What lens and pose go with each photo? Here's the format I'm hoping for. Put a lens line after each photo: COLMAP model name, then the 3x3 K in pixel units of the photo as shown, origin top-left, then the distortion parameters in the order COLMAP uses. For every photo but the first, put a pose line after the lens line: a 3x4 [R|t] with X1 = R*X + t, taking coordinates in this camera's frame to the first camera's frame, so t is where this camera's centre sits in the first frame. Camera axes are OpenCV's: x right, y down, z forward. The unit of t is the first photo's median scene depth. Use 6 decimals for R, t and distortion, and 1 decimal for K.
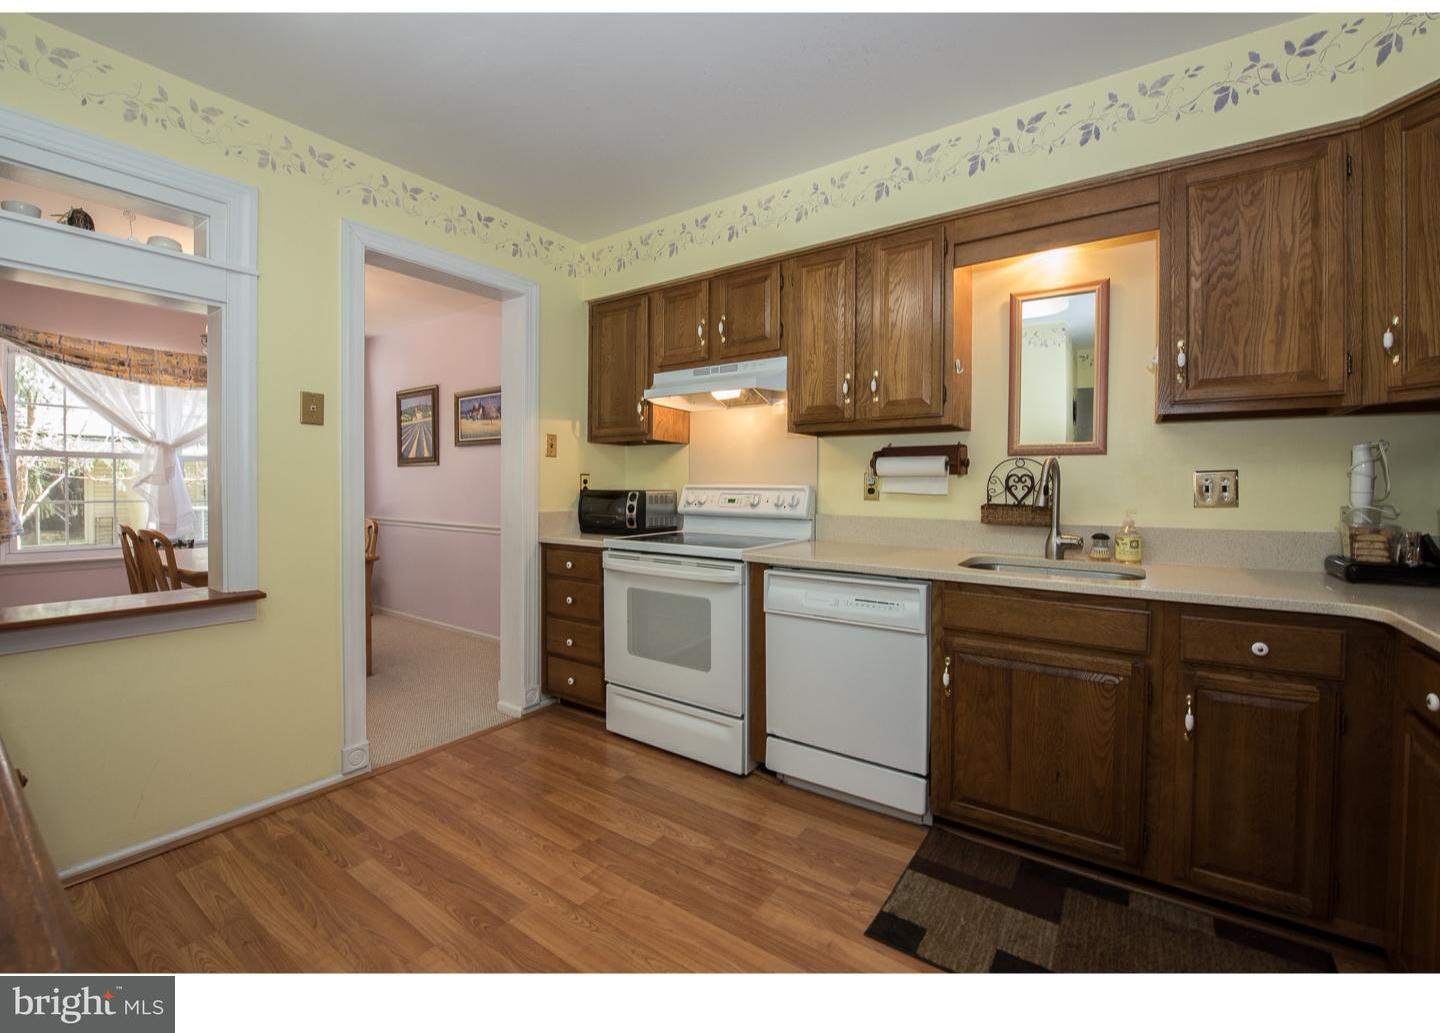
lens RADIAL K [[587.1, 0, 725.7], [0, 587.1, 494.5], [0, 0, 1]] dist [-0.018156, -0.000192]
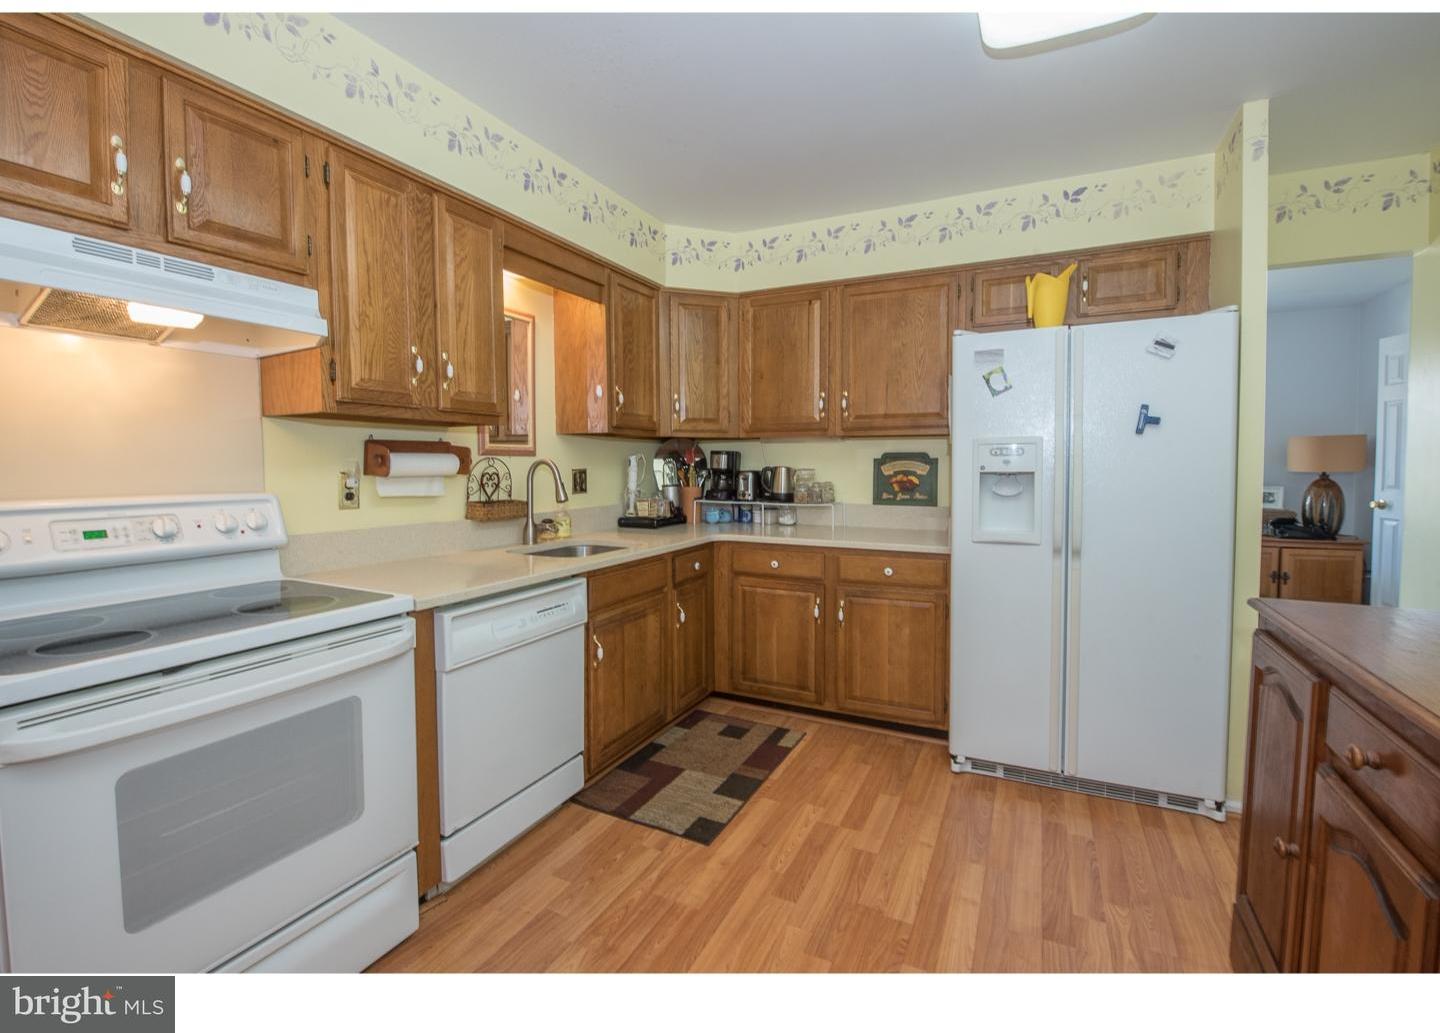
lens RADIAL K [[626.9, 0, 717.4], [0, 626.9, 492.6], [0, 0, 1]] dist [-0.011410, -0.000338]
pose [[-0.121246, -0.050127, 0.991356, -0.720188], [0.019069, 0.998422, 0.052816, -0.052749], [-0.992439, 0.025308, -0.120099, 0.756617]]
